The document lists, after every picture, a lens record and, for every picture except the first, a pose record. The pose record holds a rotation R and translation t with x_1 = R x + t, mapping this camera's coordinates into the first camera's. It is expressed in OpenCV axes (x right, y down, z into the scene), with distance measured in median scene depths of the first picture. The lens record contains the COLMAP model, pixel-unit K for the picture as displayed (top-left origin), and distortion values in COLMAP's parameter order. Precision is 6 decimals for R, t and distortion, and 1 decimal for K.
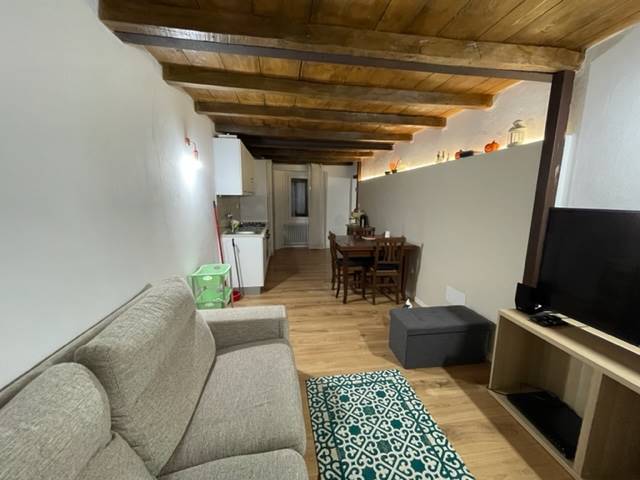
lens RADIAL K [[257.8, 0, 319.6], [0, 257.8, 240.7], [0, 0, 1]] dist [-0.001569, 0.000319]
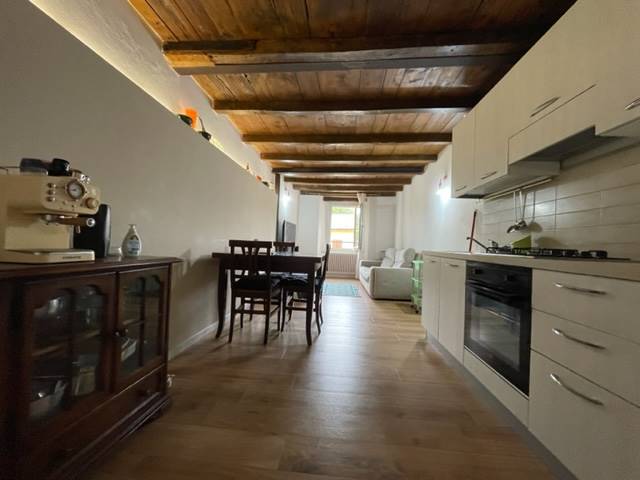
lens RADIAL K [[257.8, 0, 319.6], [0, 257.8, 240.7], [0, 0, 1]] dist [-0.001569, 0.000319]
pose [[-0.976934, -0.044117, 0.208936, -0.077924], [-0.012899, 0.988831, 0.148480, -0.147331], [-0.213153, 0.142360, -0.966592, 1.672671]]
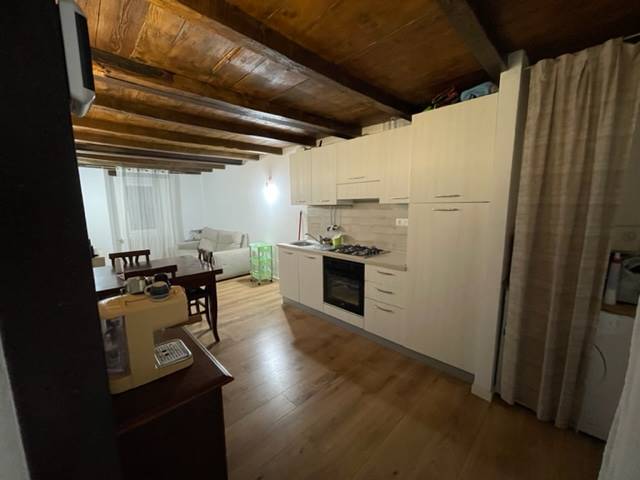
lens RADIAL K [[257.8, 0, 319.6], [0, 257.8, 240.7], [0, 0, 1]] dist [-0.001569, 0.000319]
pose [[-0.798412, 0.083850, -0.596244, 0.243463], [-0.095864, 0.959922, 0.263363, -0.302807], [0.594431, 0.267431, -0.758375, 1.765778]]
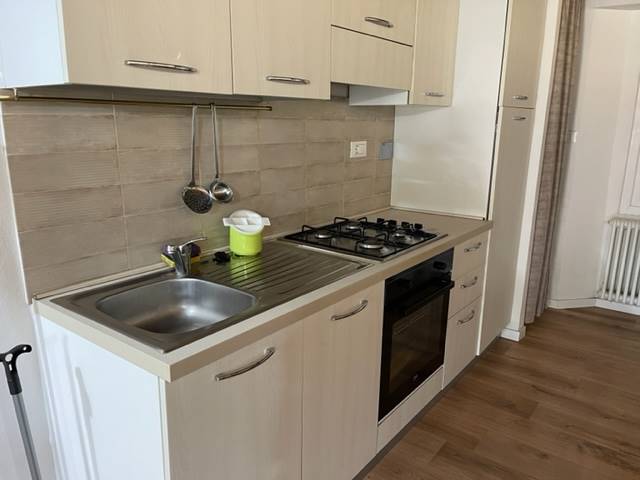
lens RADIAL K [[483.2, 0, 319.3], [0, 483.2, 243.4], [0, 0, 1]] dist [0.075688, -0.095344]
pose [[0.704979, 0.172102, -0.688030, 0.019993], [-0.120461, 0.985072, 0.122975, -0.125514], [0.698923, -0.003814, 0.715187, 0.806300]]
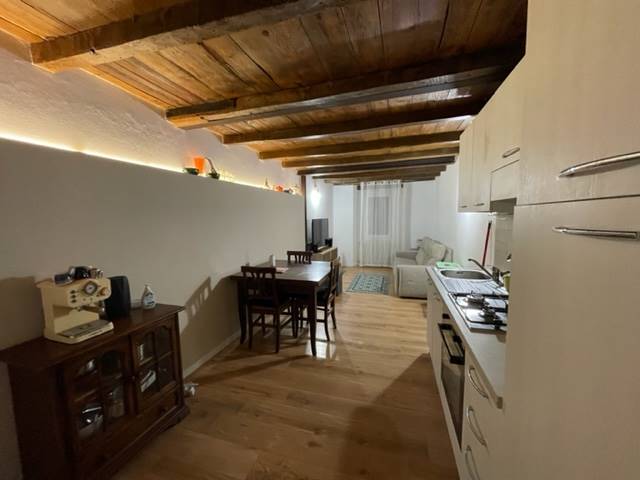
lens RADIAL K [[257.8, 0, 319.6], [0, 257.8, 240.7], [0, 0, 1]] dist [-0.001569, 0.000319]
pose [[-0.910832, -0.034919, 0.411298, -0.225623], [0.074964, 0.965852, 0.248012, -0.281861], [-0.405913, 0.256730, -0.877111, 1.644627]]
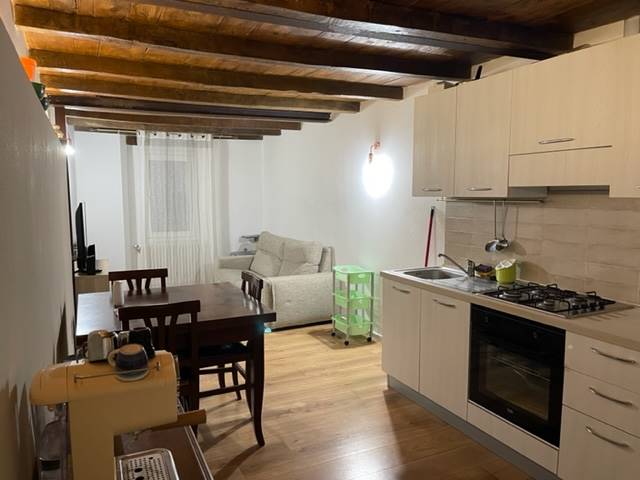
lens RADIAL K [[483.2, 0, 319.3], [0, 483.2, 243.4], [0, 0, 1]] dist [0.075688, -0.095344]
pose [[-0.947359, 0.025241, -0.319177, 0.209502], [-0.061158, 0.964266, 0.257781, -0.309360], [0.314278, 0.263731, -0.911962, 1.749632]]
